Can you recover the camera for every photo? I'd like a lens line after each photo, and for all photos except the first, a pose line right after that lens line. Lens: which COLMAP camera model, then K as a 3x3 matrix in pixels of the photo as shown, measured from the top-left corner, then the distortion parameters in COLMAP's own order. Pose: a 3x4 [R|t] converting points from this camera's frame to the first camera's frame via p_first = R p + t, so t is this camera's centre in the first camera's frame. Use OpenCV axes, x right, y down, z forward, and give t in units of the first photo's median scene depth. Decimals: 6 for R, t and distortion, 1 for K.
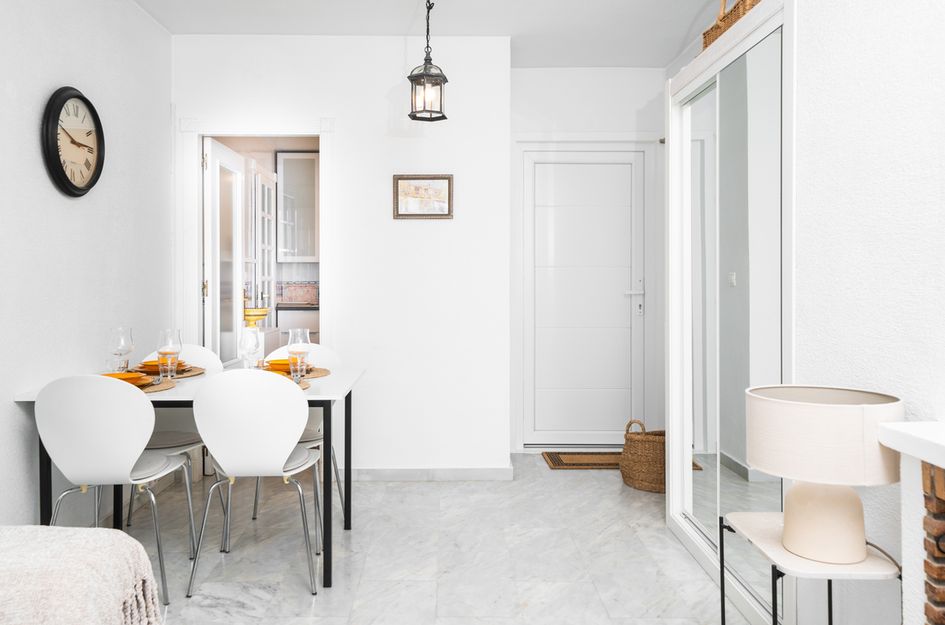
lens RADIAL K [[751.9, 0, 471.1], [0, 751.9, 311.8], [0, 0, 1]] dist [0.002774, -0.006732]
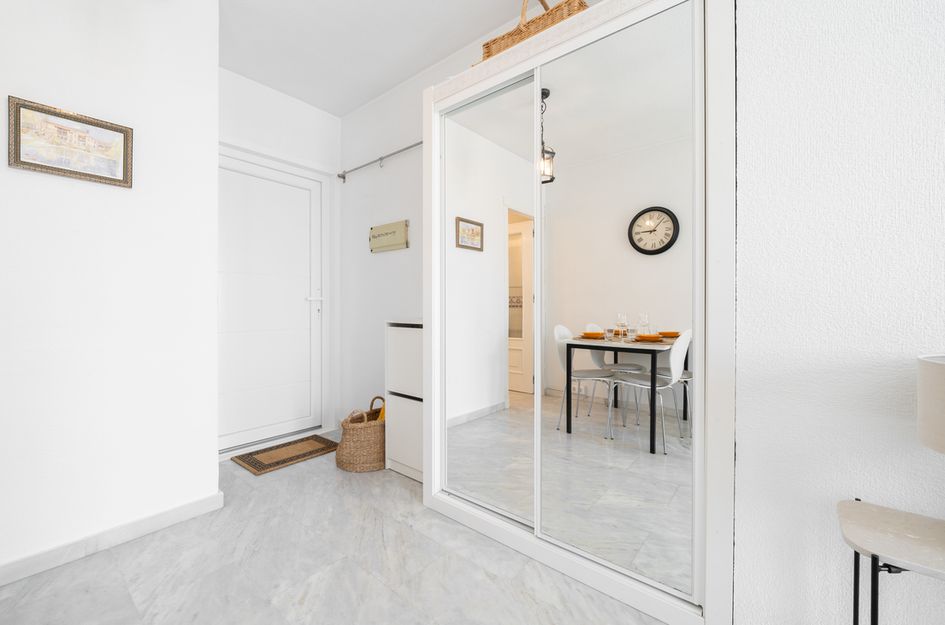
lens RADIAL K [[389.8, 0, 490.0], [0, 389.8, 309.9], [0, 0, 1]] dist [-0.001964, -0.001929]
pose [[0.654112, -0.007821, 0.756357, -0.089827], [0.035569, 0.999158, -0.020428, 0.018545], [-0.755561, 0.040265, 0.653839, 0.516193]]
